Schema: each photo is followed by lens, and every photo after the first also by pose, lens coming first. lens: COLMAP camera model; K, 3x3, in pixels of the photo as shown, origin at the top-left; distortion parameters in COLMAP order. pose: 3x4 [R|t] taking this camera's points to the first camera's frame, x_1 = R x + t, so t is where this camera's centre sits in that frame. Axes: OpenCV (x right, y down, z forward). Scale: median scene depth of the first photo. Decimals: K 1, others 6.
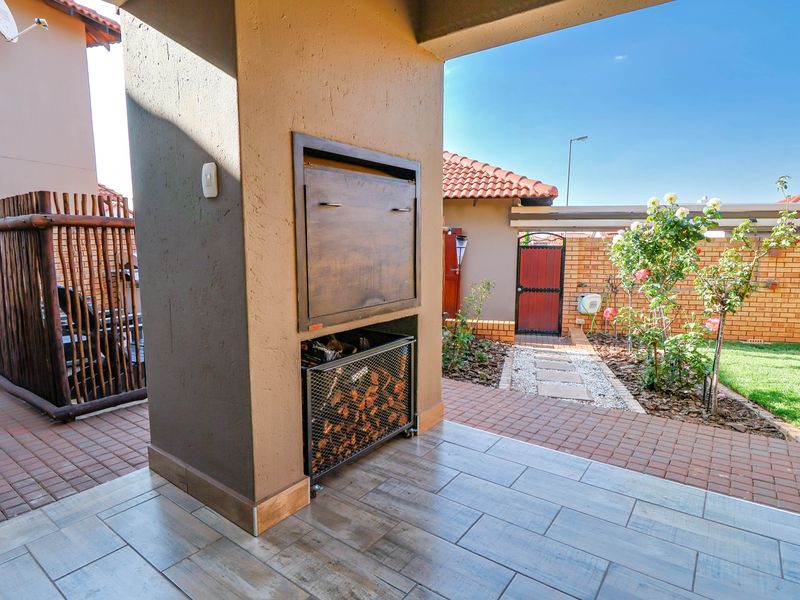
lens RADIAL K [[460.8, 0, 401.7], [0, 460.8, 297.8], [0, 0, 1]] dist [-0.007699, -0.003160]
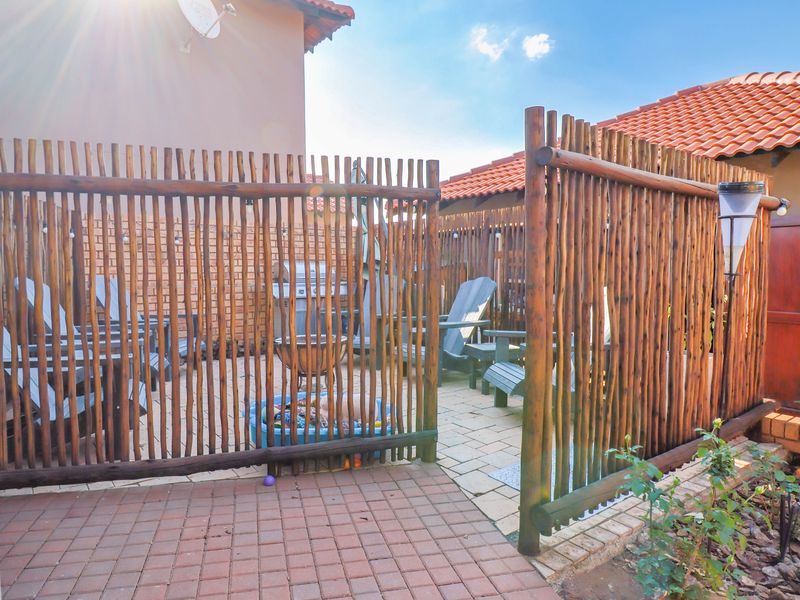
lens RADIAL K [[510.4, 0, 398.5], [0, 510.4, 301.2], [0, 0, 1]] dist [-0.000807, -0.000673]
pose [[0.794192, 0.042219, -0.606198, 0.329335], [-0.076320, 0.996614, -0.030579, -0.047823], [0.602855, 0.070551, 0.794726, 1.210572]]
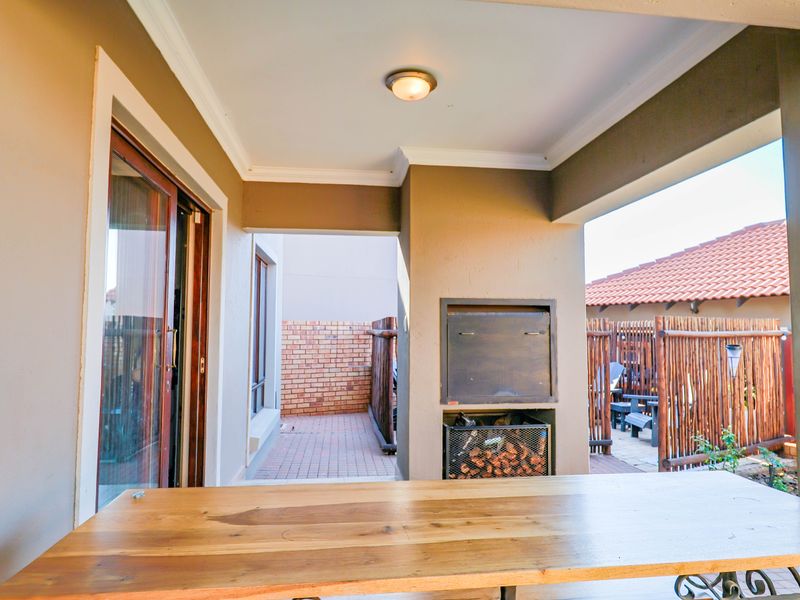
lens RADIAL K [[510.4, 0, 398.5], [0, 510.4, 301.2], [0, 0, 1]] dist [-0.000807, -0.000673]
pose [[0.689276, -0.036363, -0.723586, 0.848033], [-0.095482, 0.985469, -0.140479, -0.021485], [0.718180, 0.165918, 0.675788, -0.407088]]
